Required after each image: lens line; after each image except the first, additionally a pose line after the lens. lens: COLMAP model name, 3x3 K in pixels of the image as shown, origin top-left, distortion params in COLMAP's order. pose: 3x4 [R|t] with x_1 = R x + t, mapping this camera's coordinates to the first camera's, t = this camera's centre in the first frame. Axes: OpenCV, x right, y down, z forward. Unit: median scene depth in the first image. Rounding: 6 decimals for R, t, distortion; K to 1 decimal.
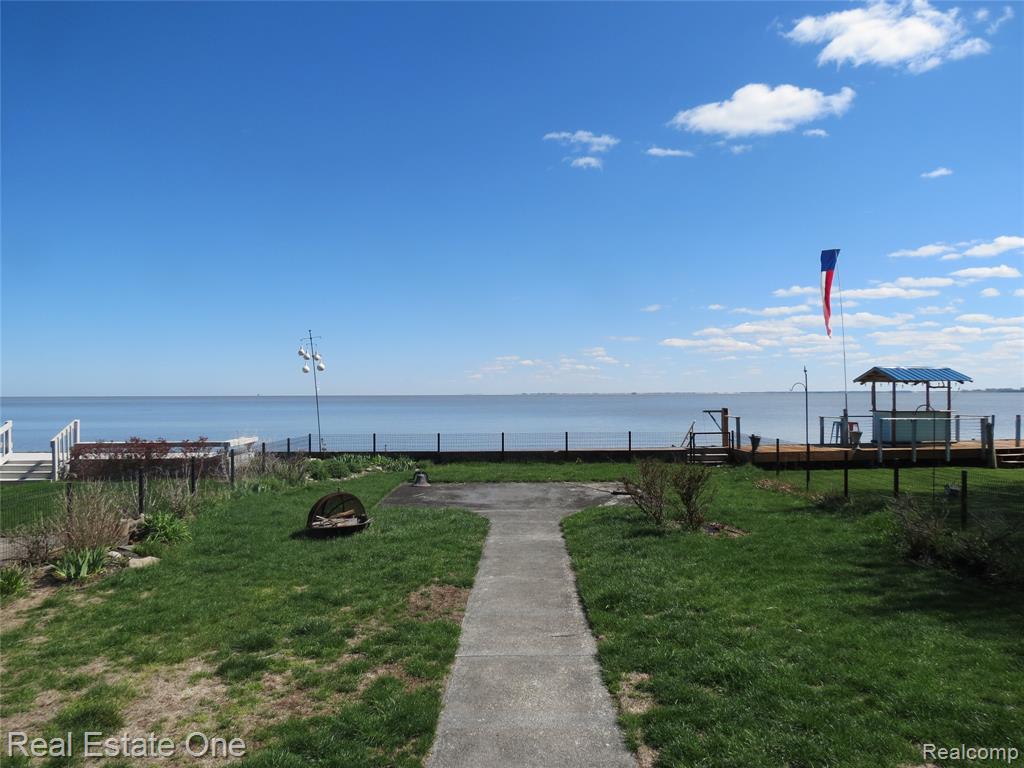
lens RADIAL K [[728.3, 0, 516.0], [0, 728.3, 380.3], [0, 0, 1]] dist [-0.029896, 0.008555]
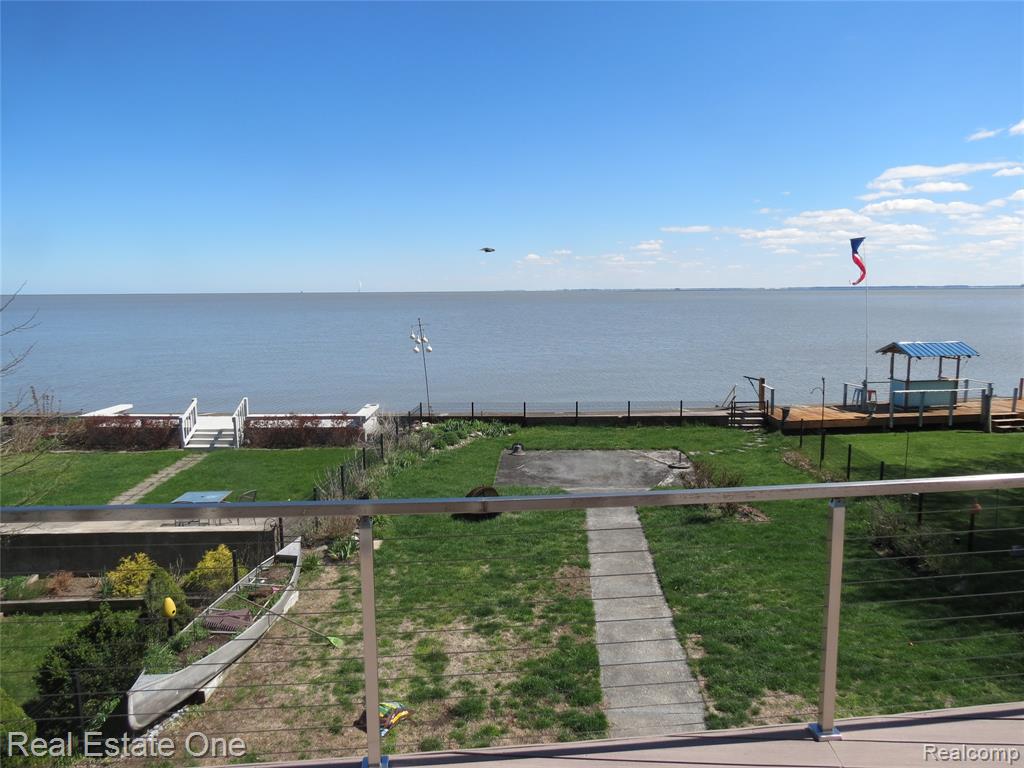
lens RADIAL K [[730.6, 0, 513.2], [0, 730.6, 400.0], [0, 0, 1]] dist [-0.063601, 0.060109]
pose [[0.998301, 0.004603, -0.058089, -0.148647], [0.005403, 0.985270, 0.170921, -0.388565], [0.058020, -0.170944, 0.983571, -0.581080]]
